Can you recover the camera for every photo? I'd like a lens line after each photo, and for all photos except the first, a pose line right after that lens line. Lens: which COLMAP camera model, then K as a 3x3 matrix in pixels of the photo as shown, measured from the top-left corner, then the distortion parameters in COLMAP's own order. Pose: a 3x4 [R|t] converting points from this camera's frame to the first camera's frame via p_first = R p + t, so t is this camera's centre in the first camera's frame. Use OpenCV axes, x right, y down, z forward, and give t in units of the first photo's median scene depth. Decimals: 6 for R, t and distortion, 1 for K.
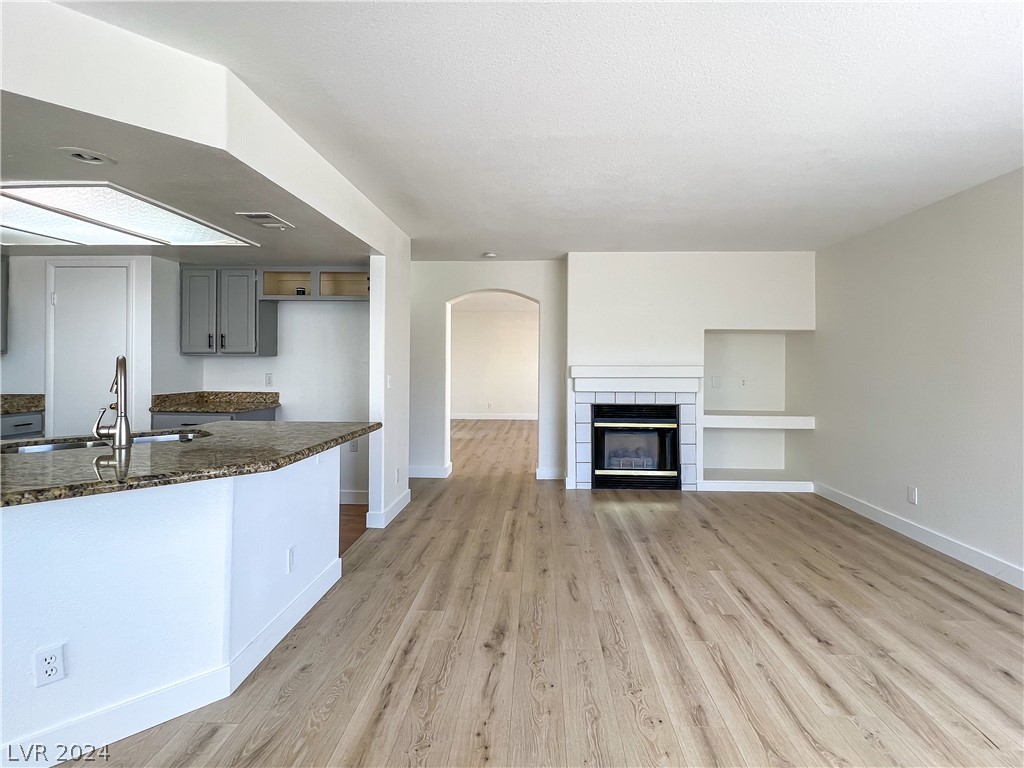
lens RADIAL K [[500.7, 0, 511.8], [0, 500.7, 367.9], [0, 0, 1]] dist [-0.003234, -0.000574]
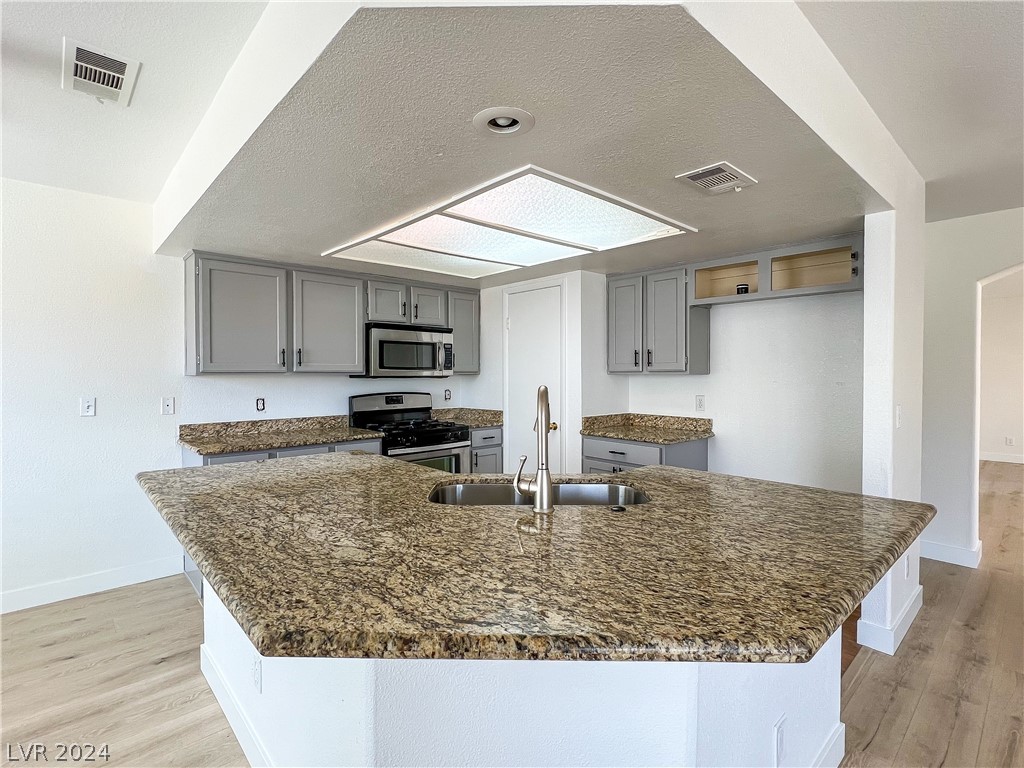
lens RADIAL K [[500.7, 0, 511.8], [0, 500.7, 367.9], [0, 0, 1]] dist [-0.003234, -0.000574]
pose [[0.717306, -0.016518, -0.696563, -0.156960], [0.001337, 0.999750, -0.022330, -0.018302], [0.696757, 0.015086, 0.717148, 0.230236]]
